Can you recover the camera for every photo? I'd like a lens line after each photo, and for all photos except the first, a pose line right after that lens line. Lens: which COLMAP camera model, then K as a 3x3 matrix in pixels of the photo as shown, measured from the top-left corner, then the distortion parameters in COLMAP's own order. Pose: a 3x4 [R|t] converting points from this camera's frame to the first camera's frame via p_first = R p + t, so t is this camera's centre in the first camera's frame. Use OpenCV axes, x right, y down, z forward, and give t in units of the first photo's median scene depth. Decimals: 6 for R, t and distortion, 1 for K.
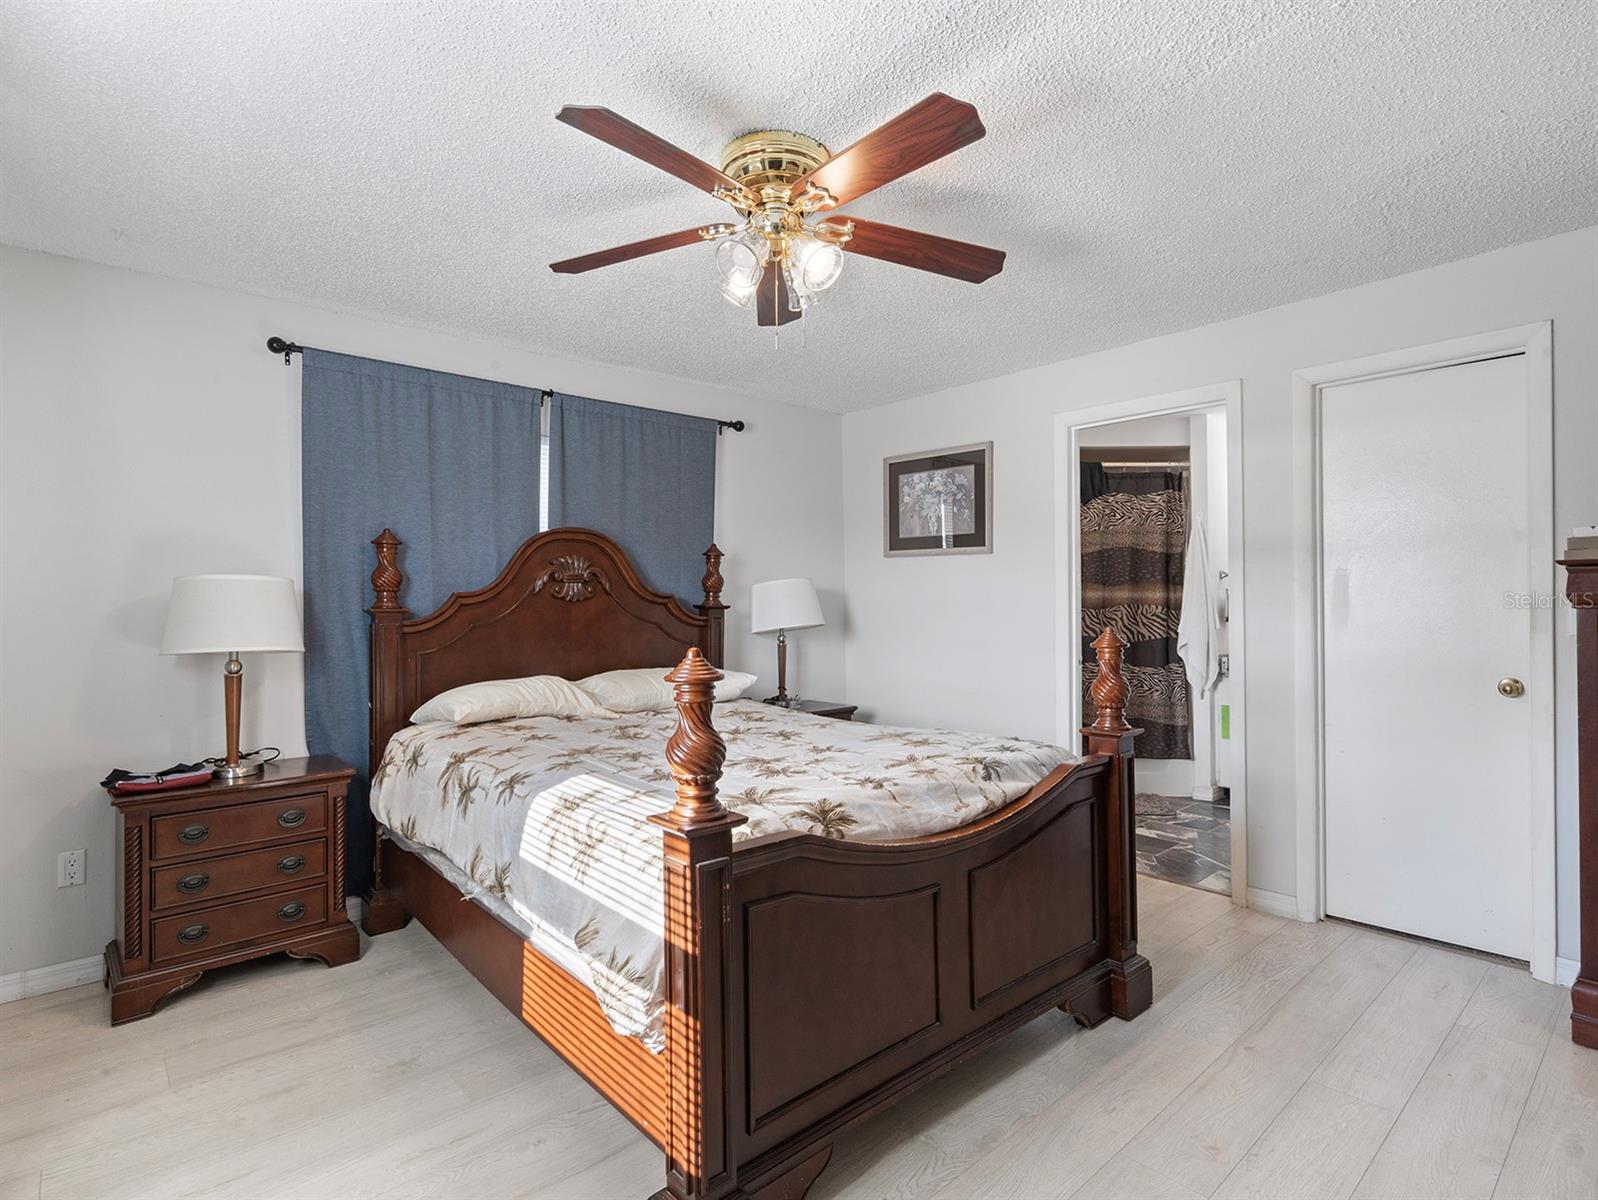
lens RADIAL K [[820.0, 0, 793.6], [0, 820.0, 597.4], [0, 0, 1]] dist [-0.004367, 0.002764]
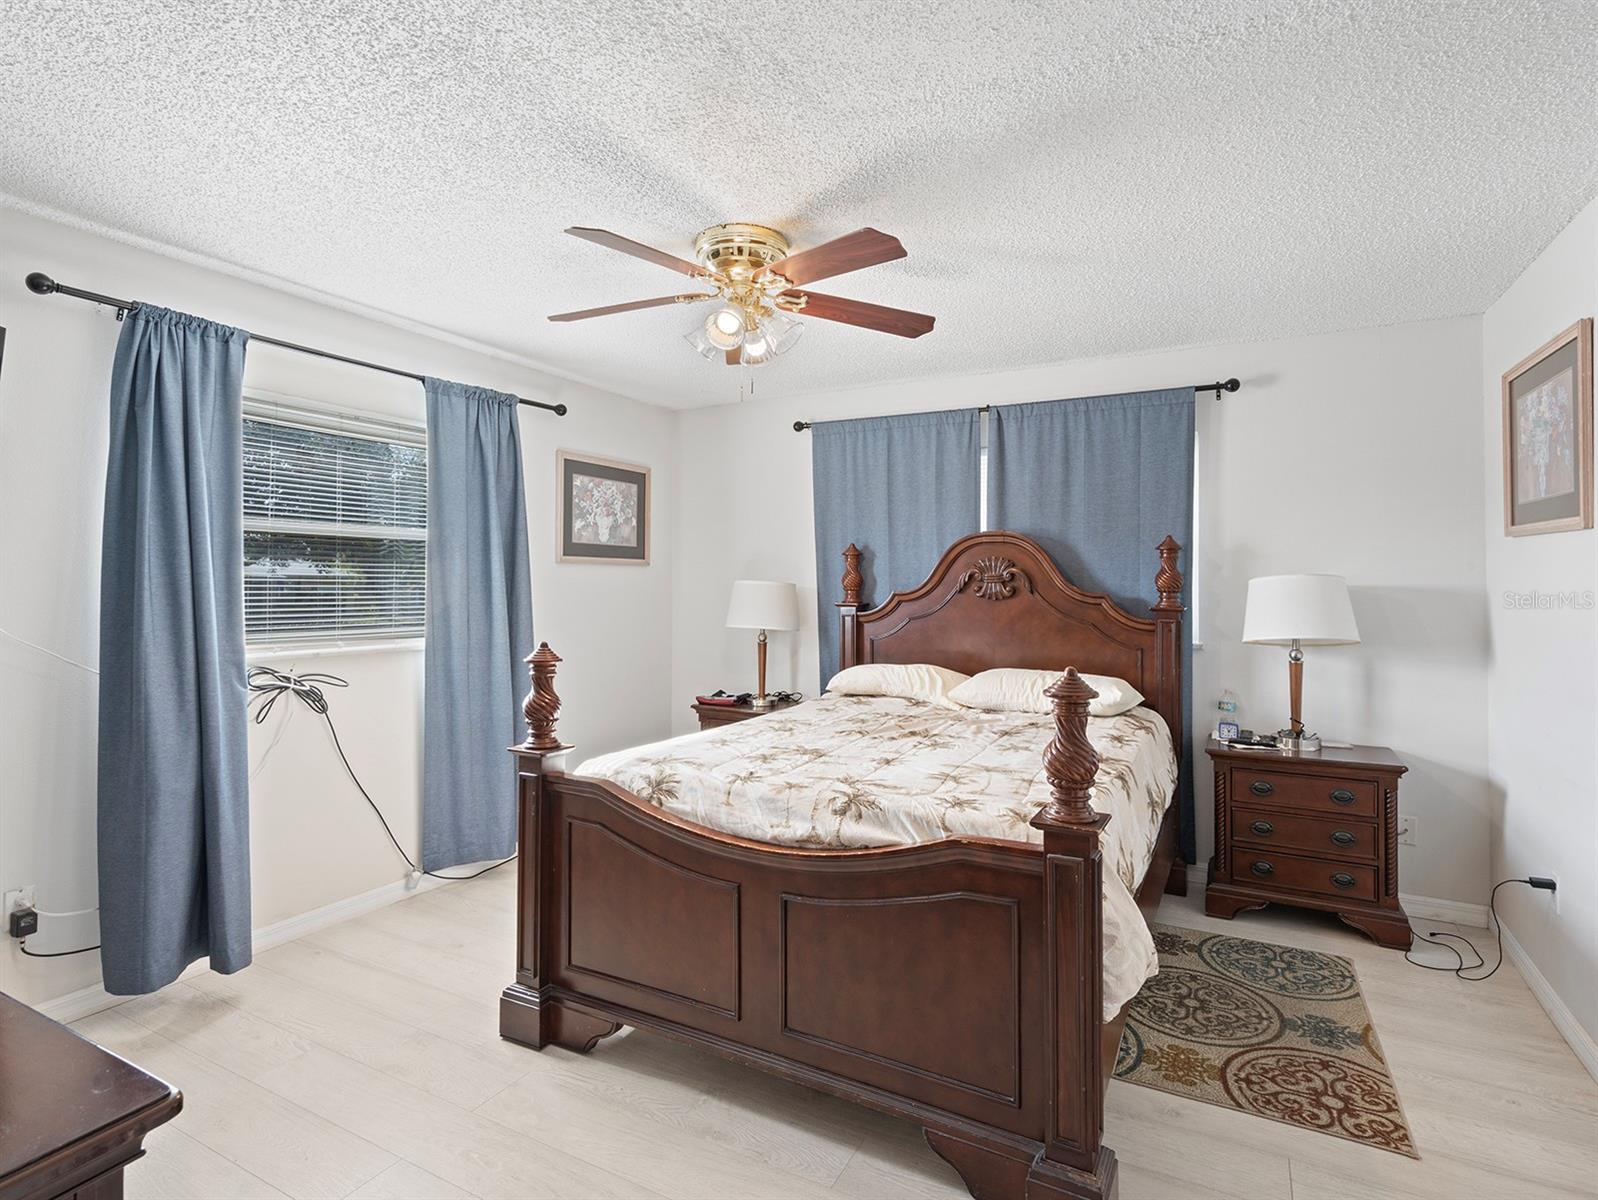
lens RADIAL K [[820.0, 0, 793.1], [0, 820.0, 589.1], [0, 0, 1]] dist [-0.004367, 0.002764]
pose [[0.353460, 0.014040, -0.935344, 0.638920], [0.000318, 0.999886, 0.015129, -0.025818], [0.935450, -0.005645, 0.353415, 0.374461]]
